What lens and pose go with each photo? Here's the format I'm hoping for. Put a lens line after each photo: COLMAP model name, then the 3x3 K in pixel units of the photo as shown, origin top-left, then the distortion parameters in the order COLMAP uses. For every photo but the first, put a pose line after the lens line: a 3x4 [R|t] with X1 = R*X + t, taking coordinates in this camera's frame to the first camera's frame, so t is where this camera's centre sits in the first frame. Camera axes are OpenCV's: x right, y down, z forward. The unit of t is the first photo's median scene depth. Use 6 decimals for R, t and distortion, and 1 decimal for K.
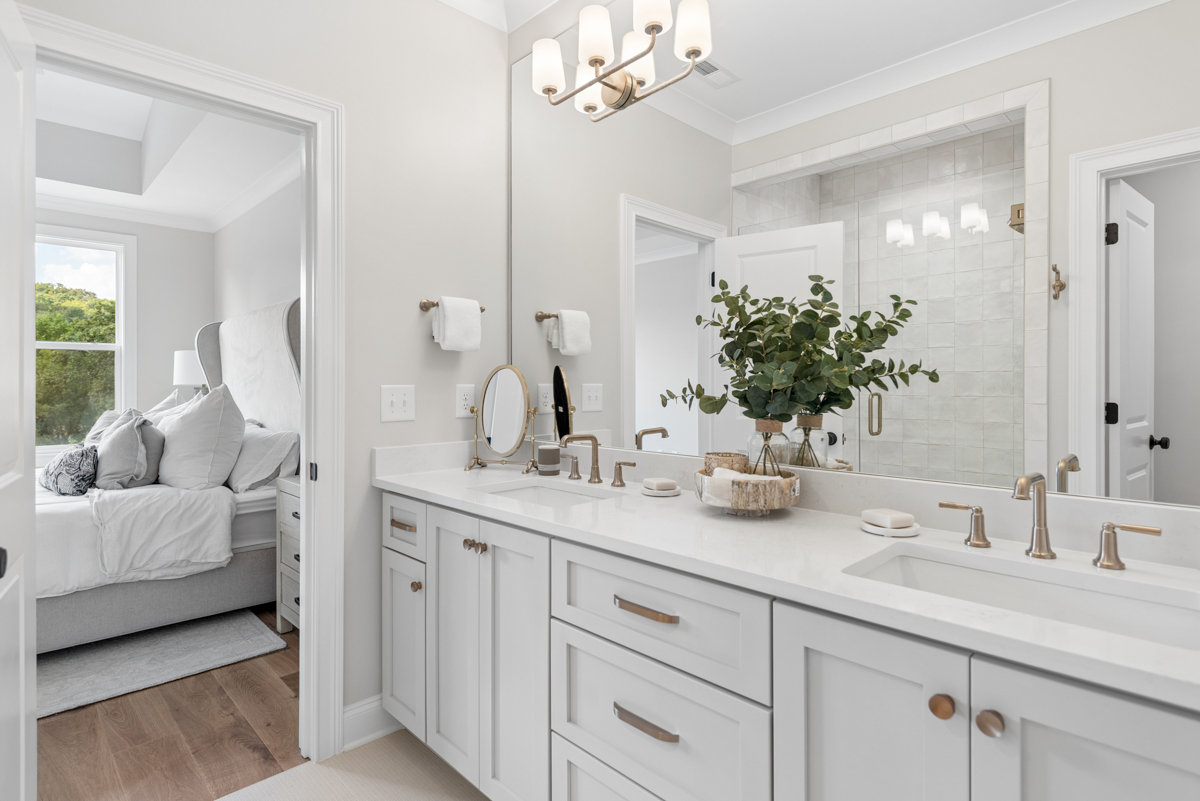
lens RADIAL K [[605.3, 0, 600.0], [0, 605.3, 400.5], [0, 0, 1]] dist [-0.001744, -0.000455]
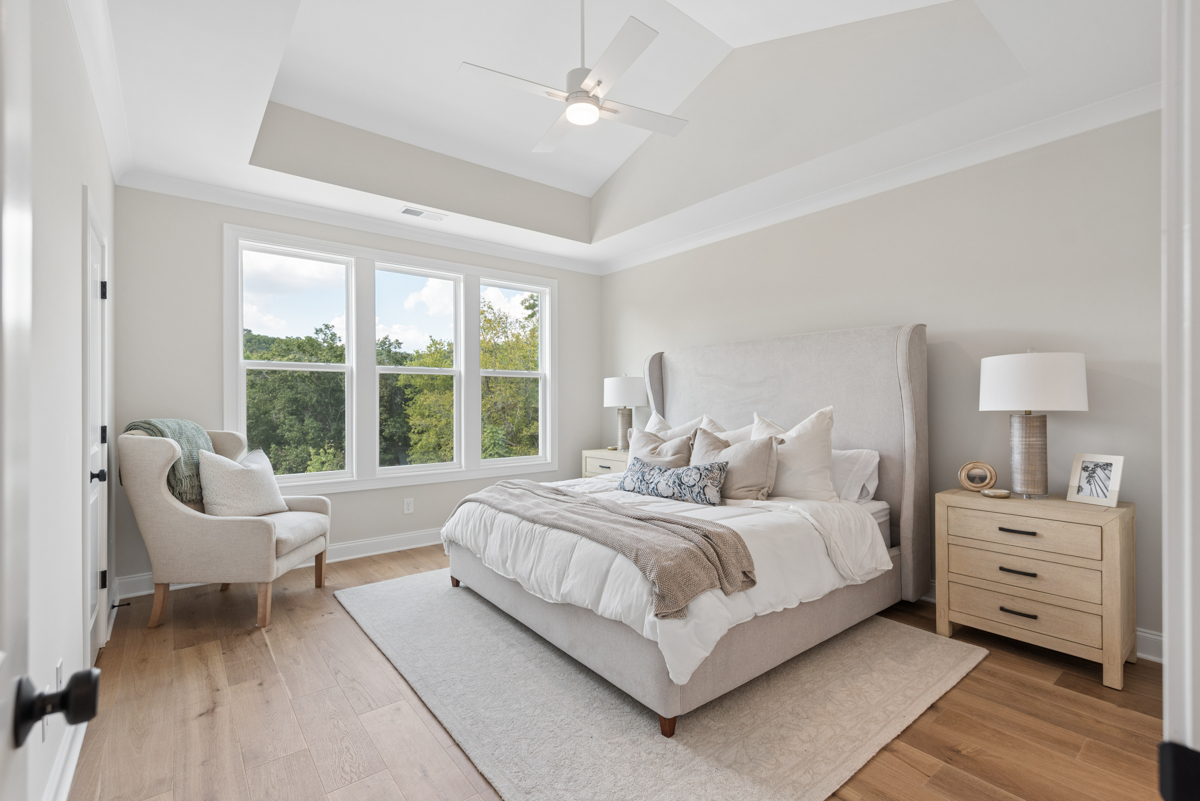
lens RADIAL K [[537.2, 0, 600.0], [0, 537.2, 400.5], [0, 0, 1]] dist [0.021711, 0.000303]
pose [[0.995764, -0.001325, -0.091935, -0.991097], [-0.001597, 0.999496, -0.031696, -0.007703], [0.091930, 0.031708, 0.995260, -0.037683]]
